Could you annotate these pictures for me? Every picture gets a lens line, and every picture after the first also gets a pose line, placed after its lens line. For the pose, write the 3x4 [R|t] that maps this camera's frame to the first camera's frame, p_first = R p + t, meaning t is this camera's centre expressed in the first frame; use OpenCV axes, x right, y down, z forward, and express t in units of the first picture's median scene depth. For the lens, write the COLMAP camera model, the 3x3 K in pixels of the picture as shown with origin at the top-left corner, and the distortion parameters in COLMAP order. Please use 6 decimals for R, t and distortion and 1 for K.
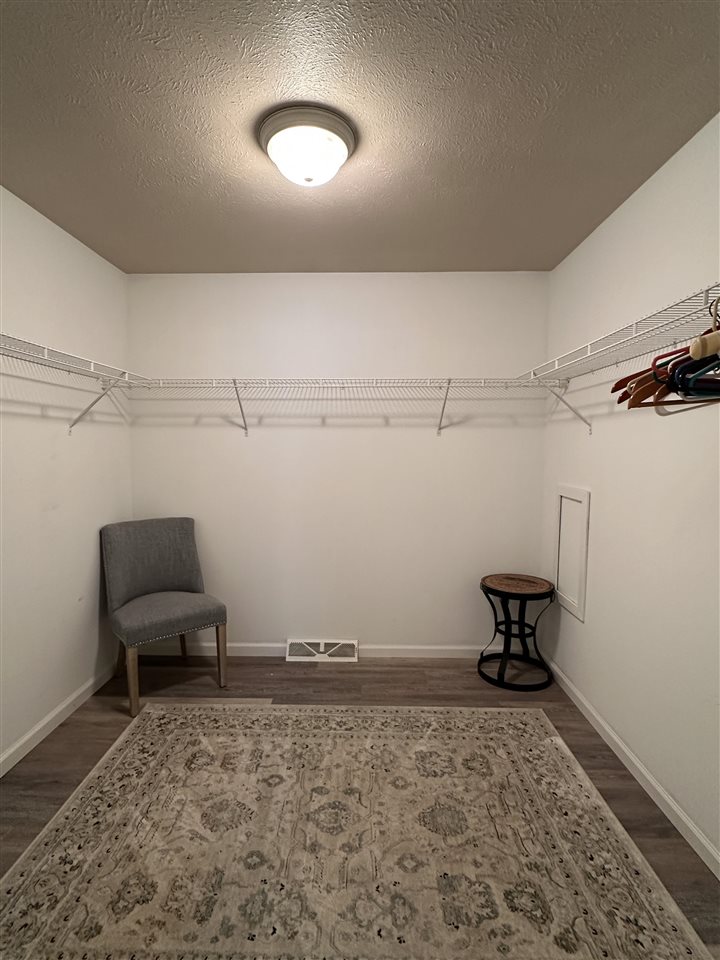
lens RADIAL K [[472.5, 0, 360.0], [0, 472.5, 480.0], [0, 0, 1]] dist [-0.000546, 0.000177]
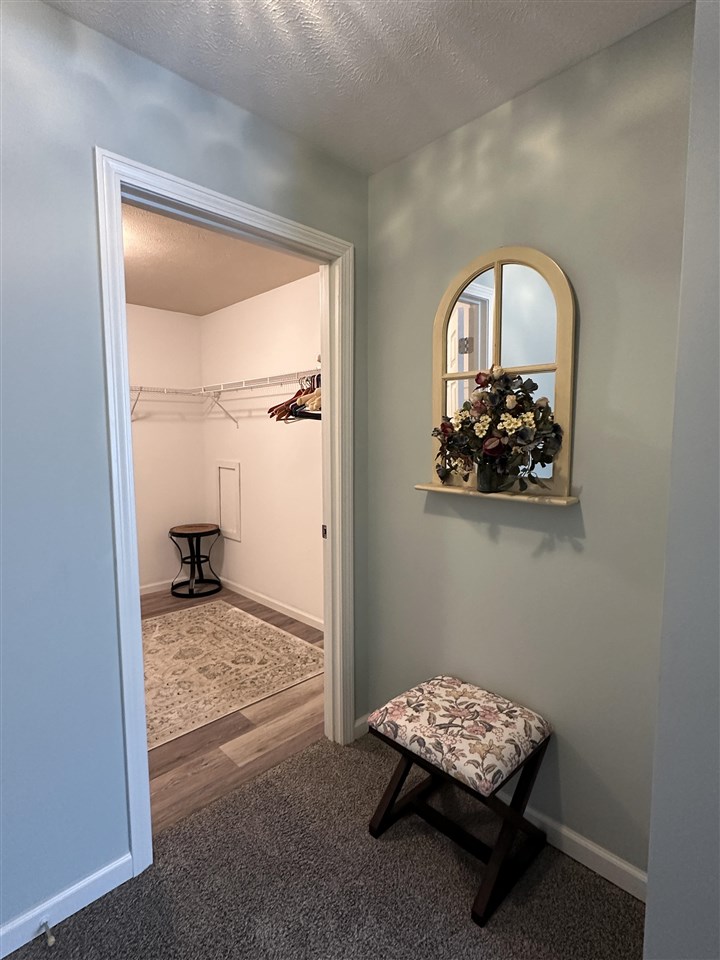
lens RADIAL K [[472.5, 0, 360.0], [0, 472.5, 480.0], [0, 0, 1]] dist [-0.000546, 0.000177]
pose [[0.698293, -0.071591, 0.712222, -0.475935], [0.052637, 0.997428, 0.048652, 0.031932], [-0.713874, 0.003516, 0.700266, -0.547845]]
